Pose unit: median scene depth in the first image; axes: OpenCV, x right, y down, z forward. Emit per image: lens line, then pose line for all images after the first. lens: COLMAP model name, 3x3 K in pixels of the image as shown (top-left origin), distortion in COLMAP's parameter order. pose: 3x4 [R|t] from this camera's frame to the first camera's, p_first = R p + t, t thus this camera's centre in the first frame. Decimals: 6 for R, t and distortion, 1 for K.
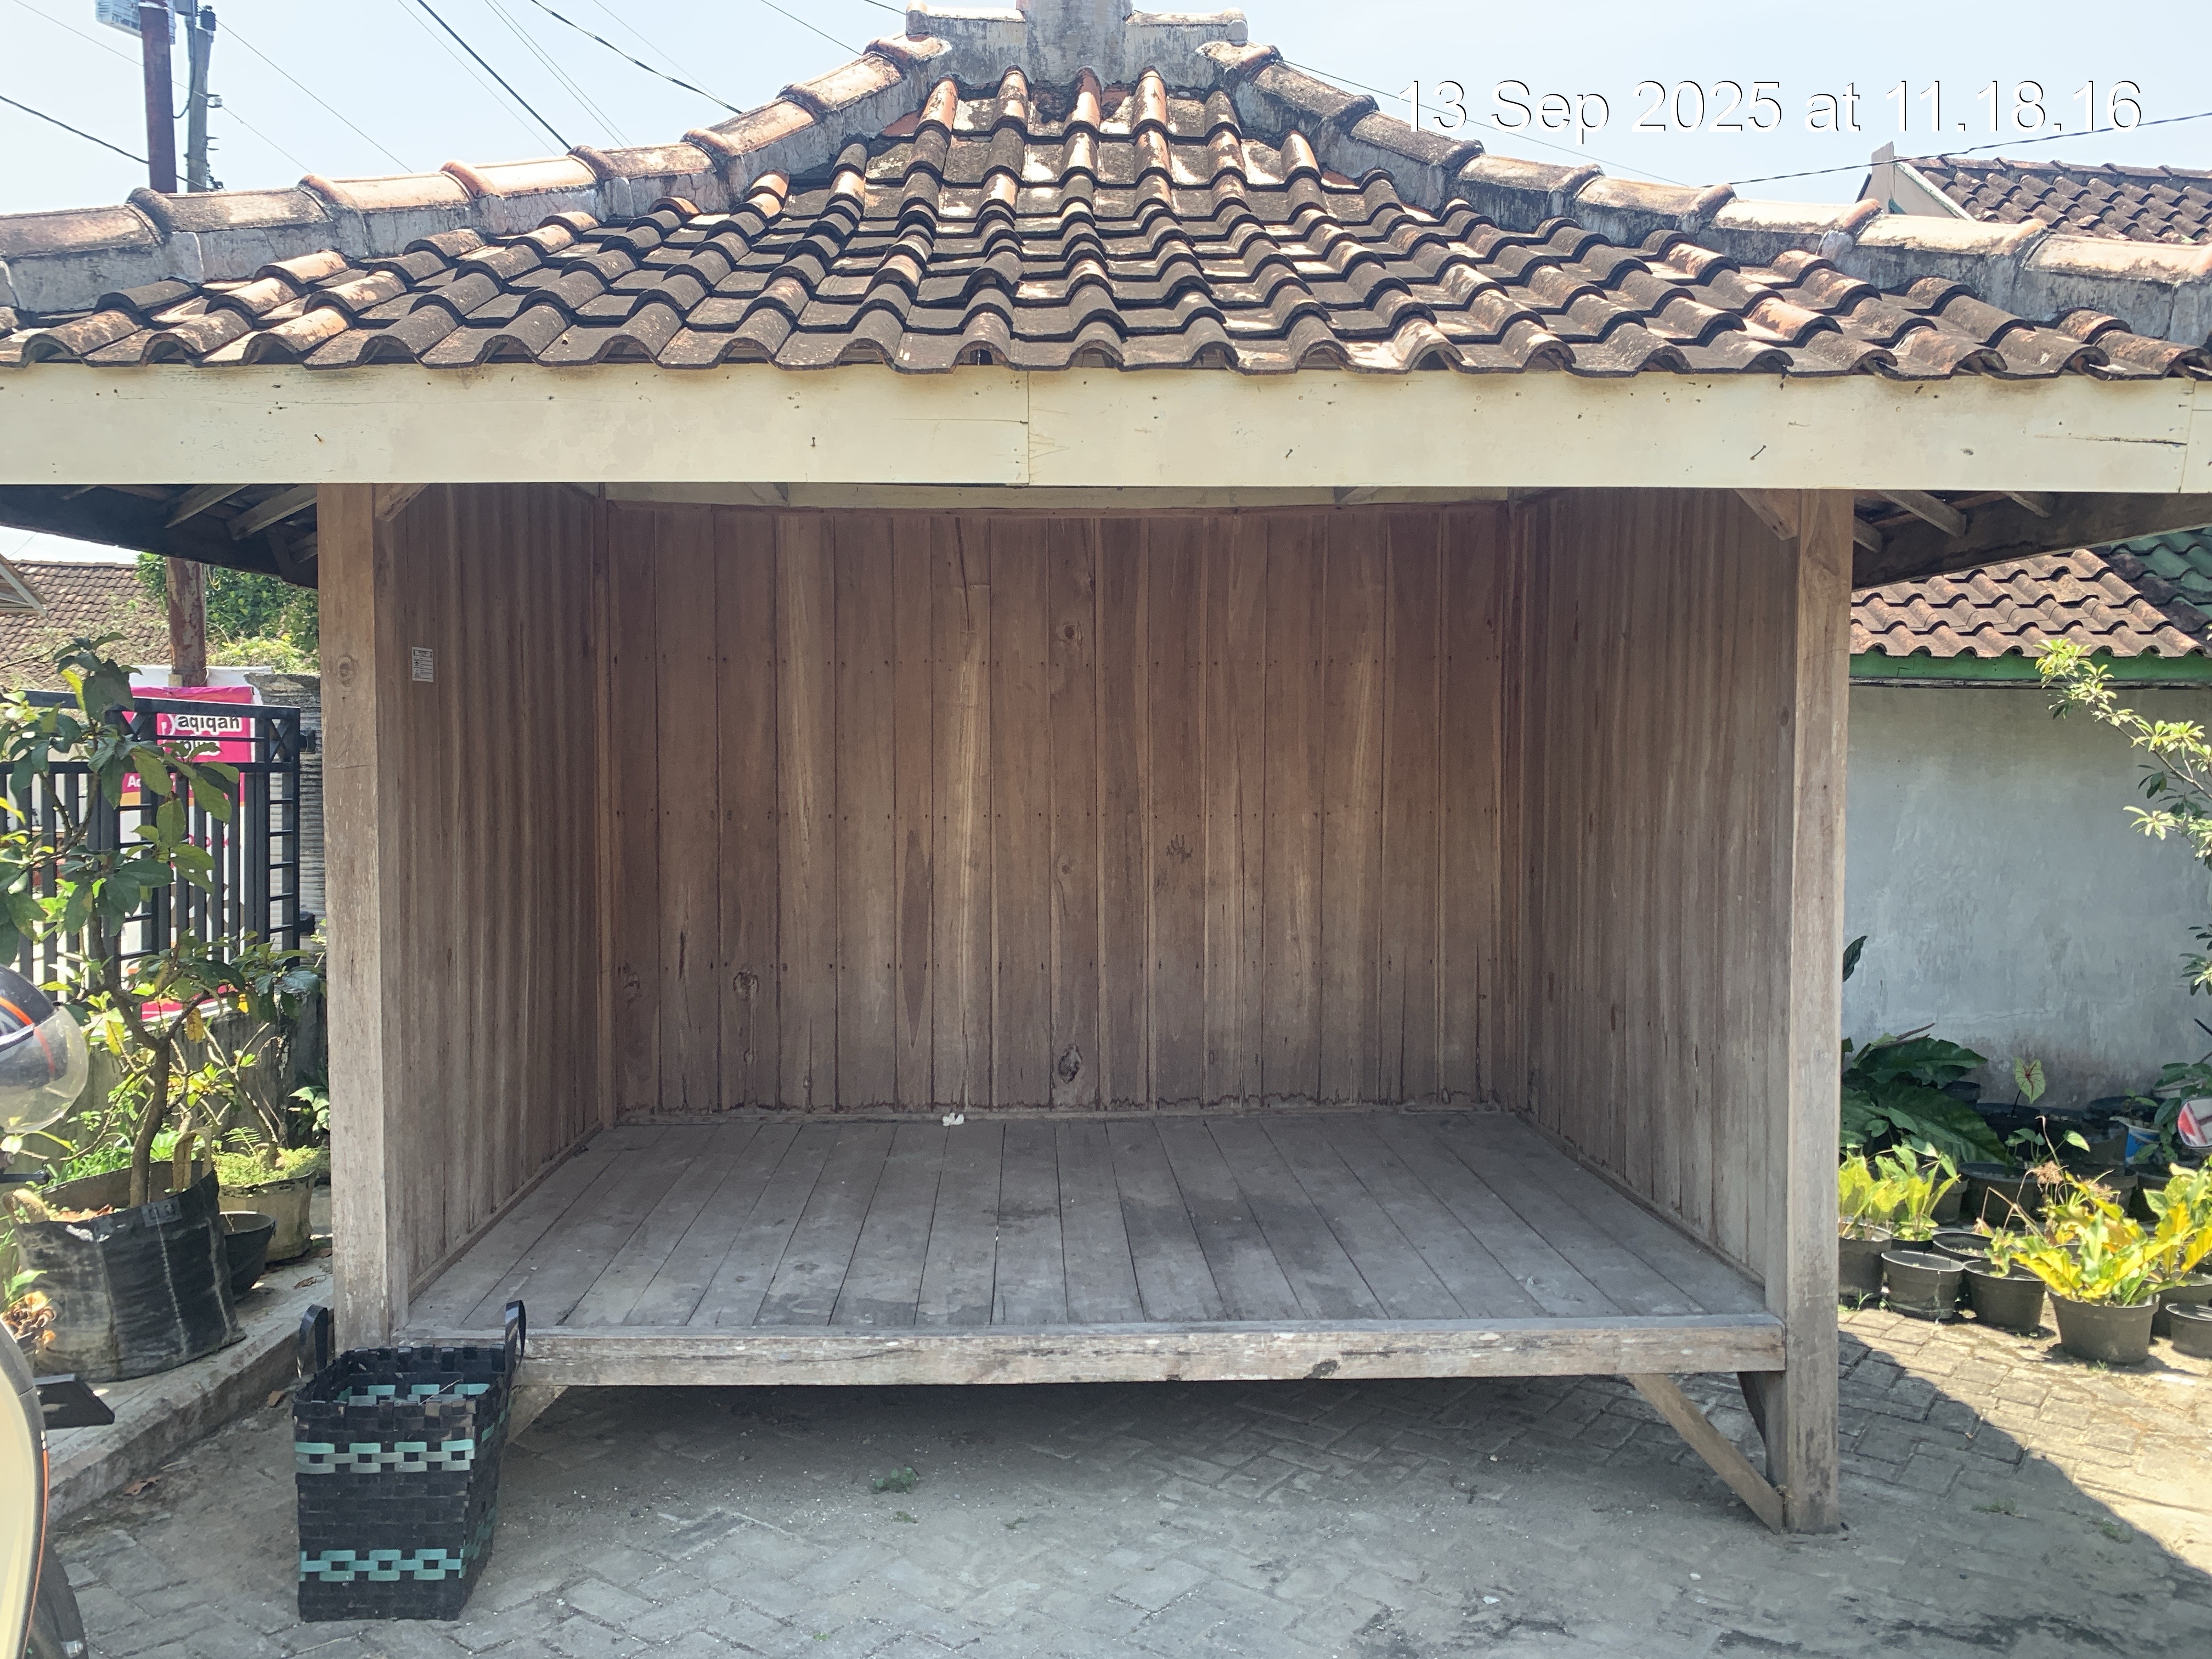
lens RADIAL K [[1704.3, 0, 1101.3], [0, 1704.3, 840.2], [0, 0, 1]] dist [0.058083, -0.000900]
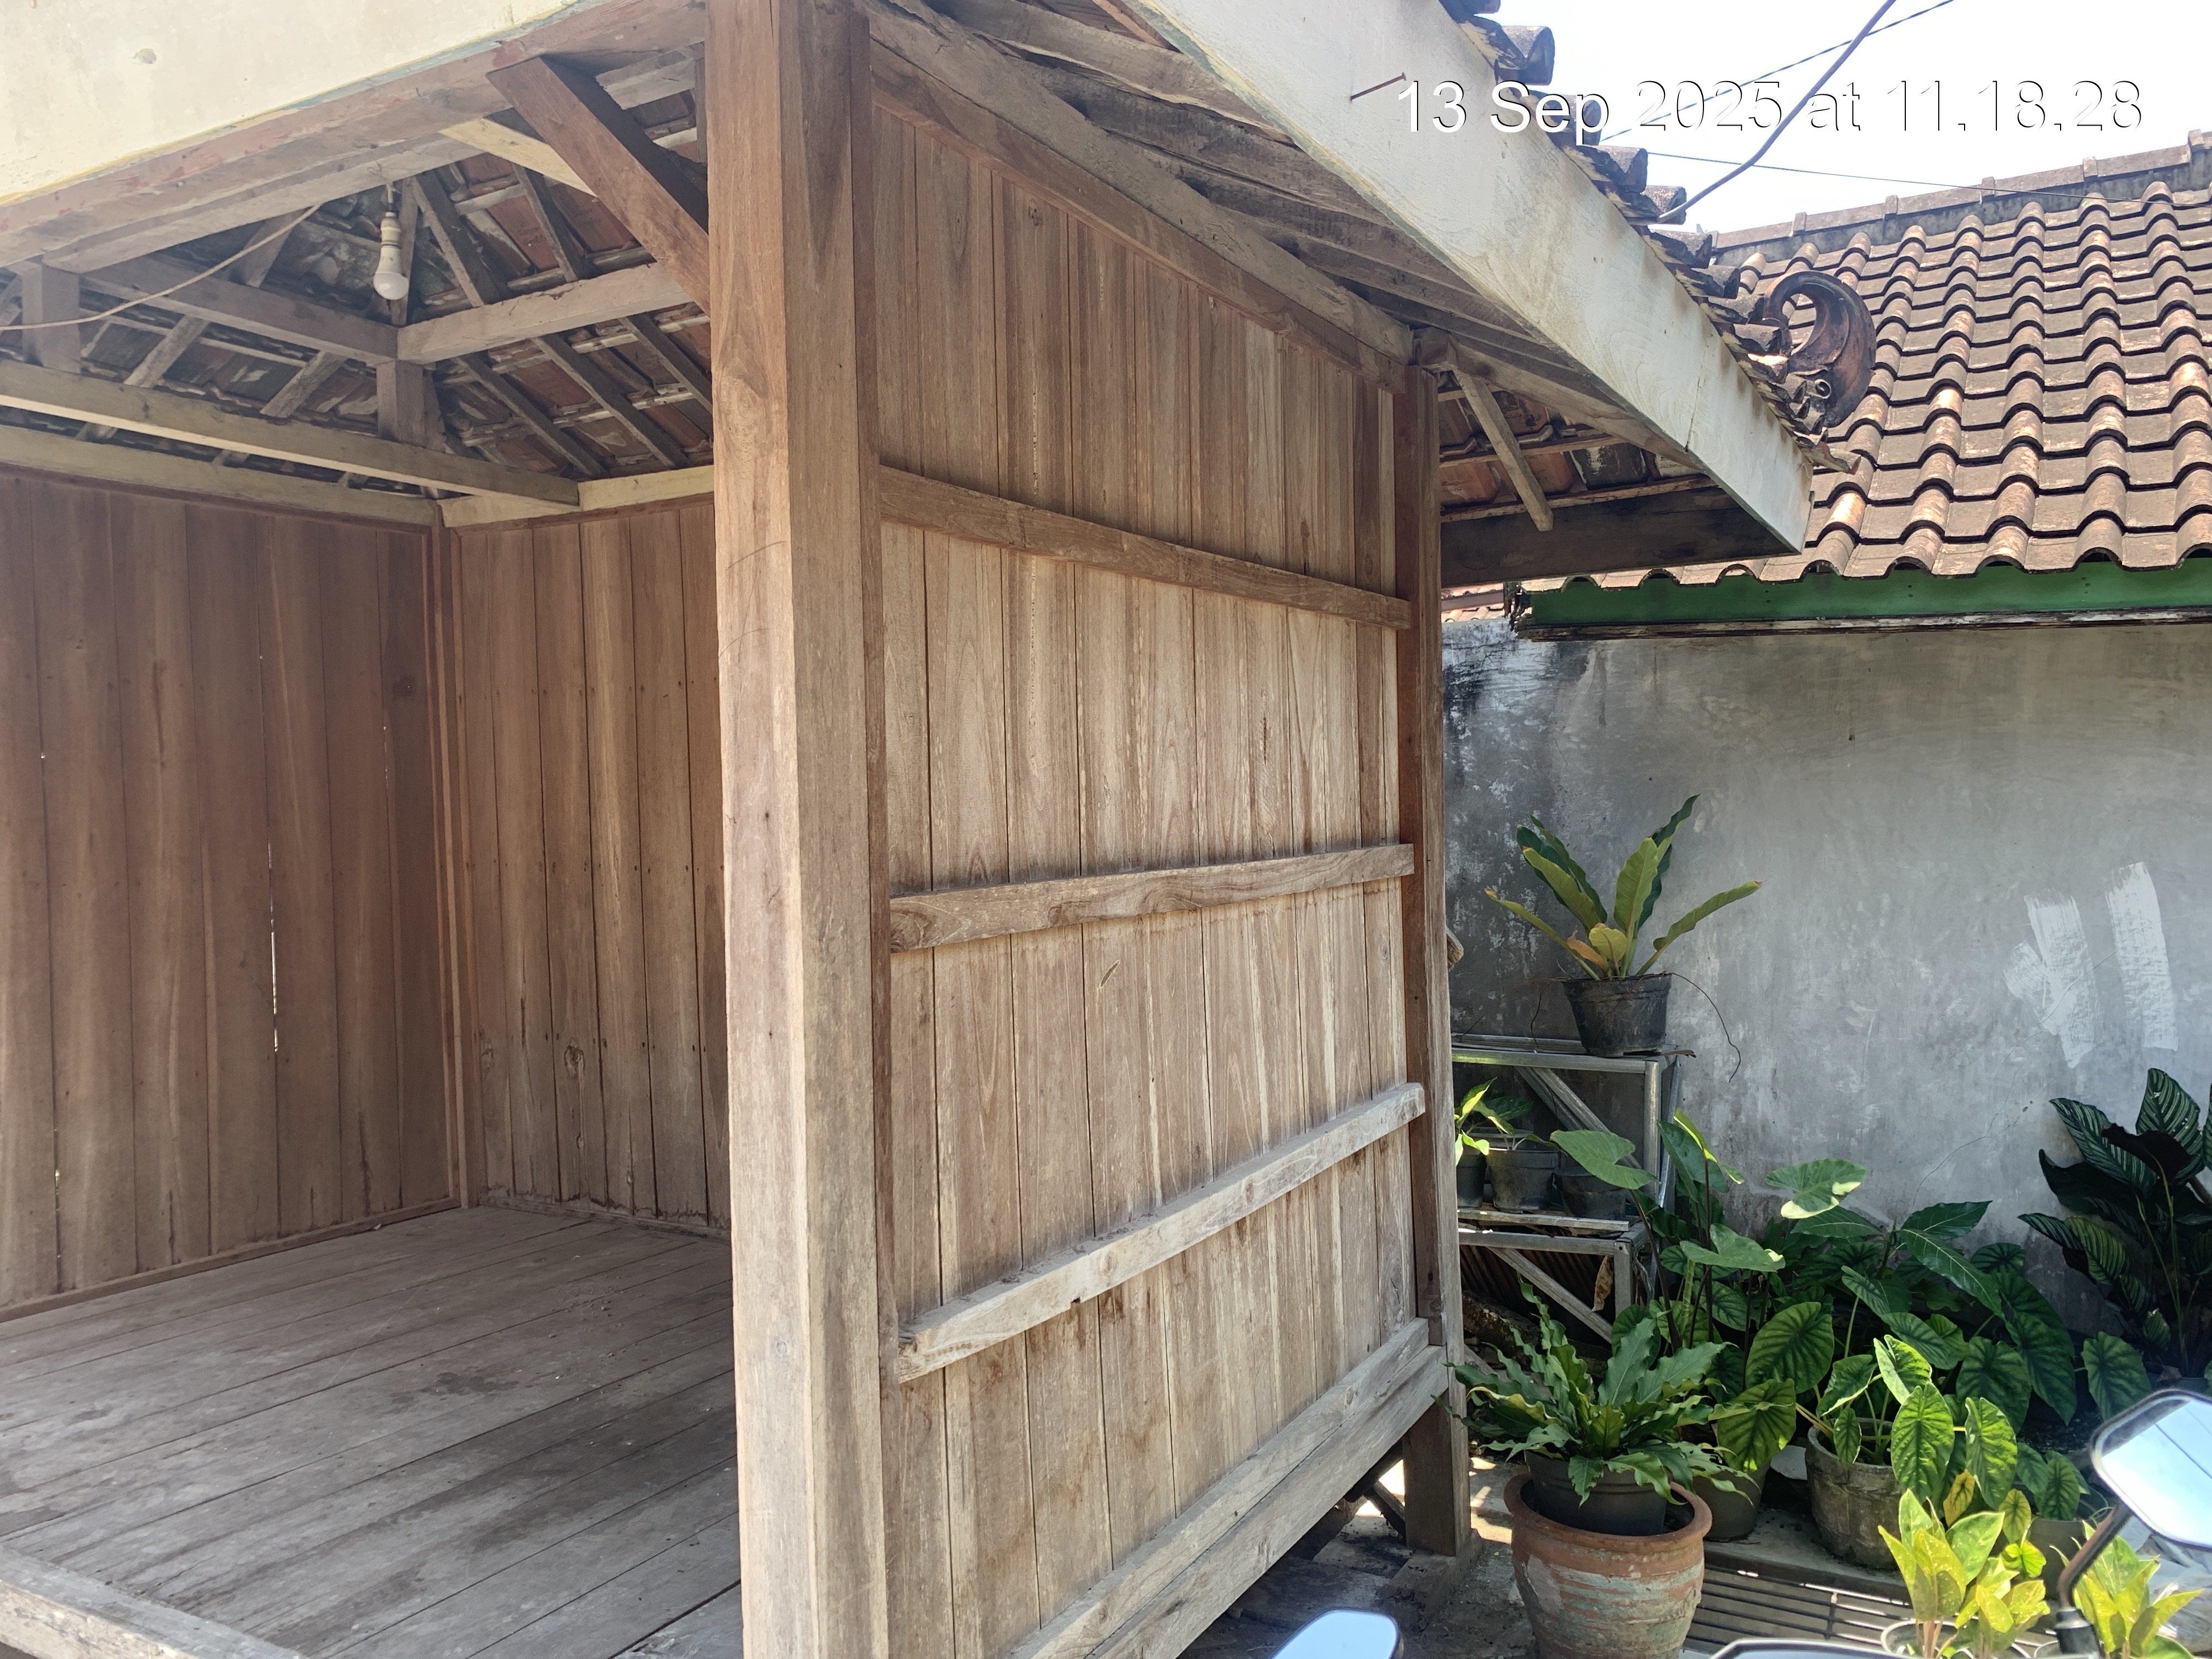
lens RADIAL K [[1718.4, 0, 1106.0], [0, 1718.4, 829.5], [0, 0, 1]] dist [-0.018960, -0.002602]
pose [[0.844264, -0.014690, -0.535726, 0.498302], [-0.001955, 0.999533, -0.030490, -0.007569], [0.535924, 0.026789, 0.843841, 0.403204]]
